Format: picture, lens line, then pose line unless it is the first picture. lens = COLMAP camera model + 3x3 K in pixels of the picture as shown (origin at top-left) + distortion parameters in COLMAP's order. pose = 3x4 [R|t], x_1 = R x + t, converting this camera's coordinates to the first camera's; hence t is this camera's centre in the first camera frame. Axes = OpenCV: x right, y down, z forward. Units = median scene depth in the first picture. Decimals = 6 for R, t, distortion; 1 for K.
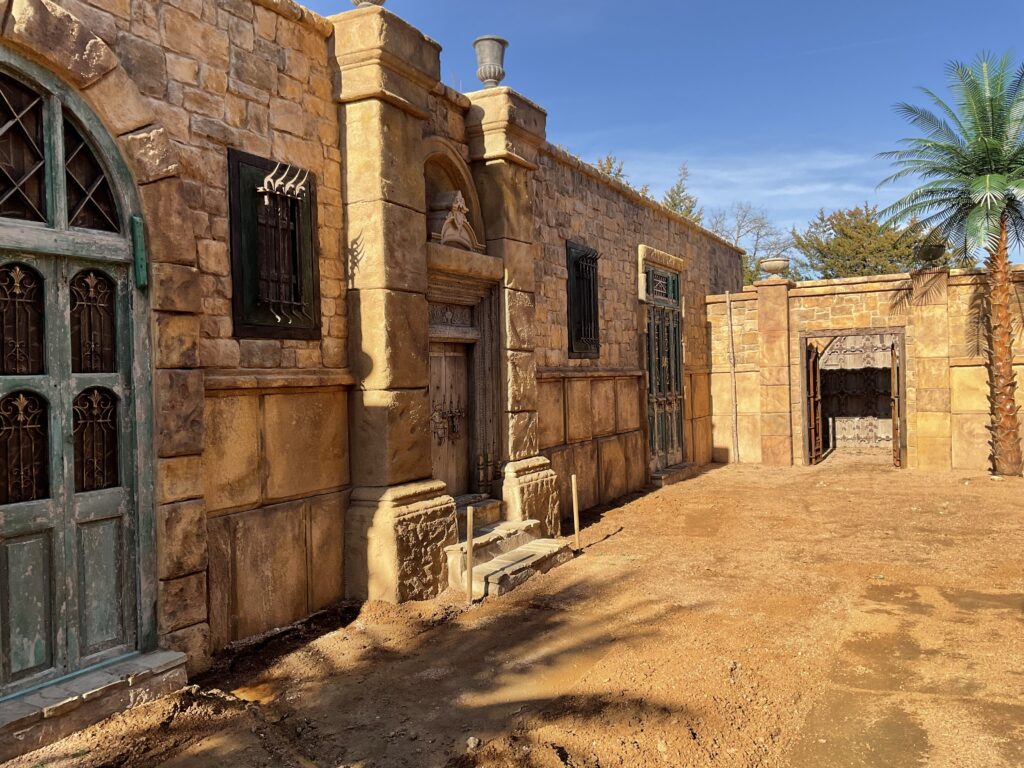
lens RADIAL K [[861.6, 0, 511.9], [0, 861.6, 383.2], [0, 0, 1]] dist [-0.002206, 0.003196]
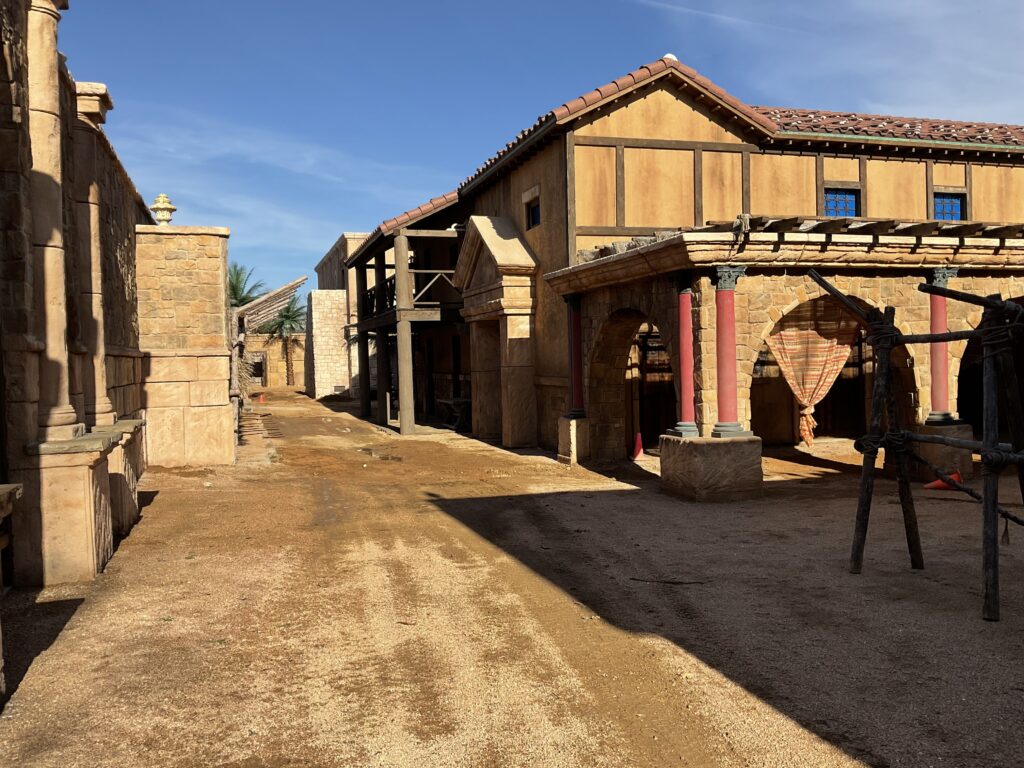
lens RADIAL K [[861.6, 0, 511.5], [0, 861.6, 384.3], [0, 0, 1]] dist [-0.002206, 0.003196]
pose [[0.713667, -0.010595, 0.700405, -1.532930], [0.008194, 0.999943, 0.006777, 0.069233], [-0.700437, 0.000902, 0.713713, -2.639769]]
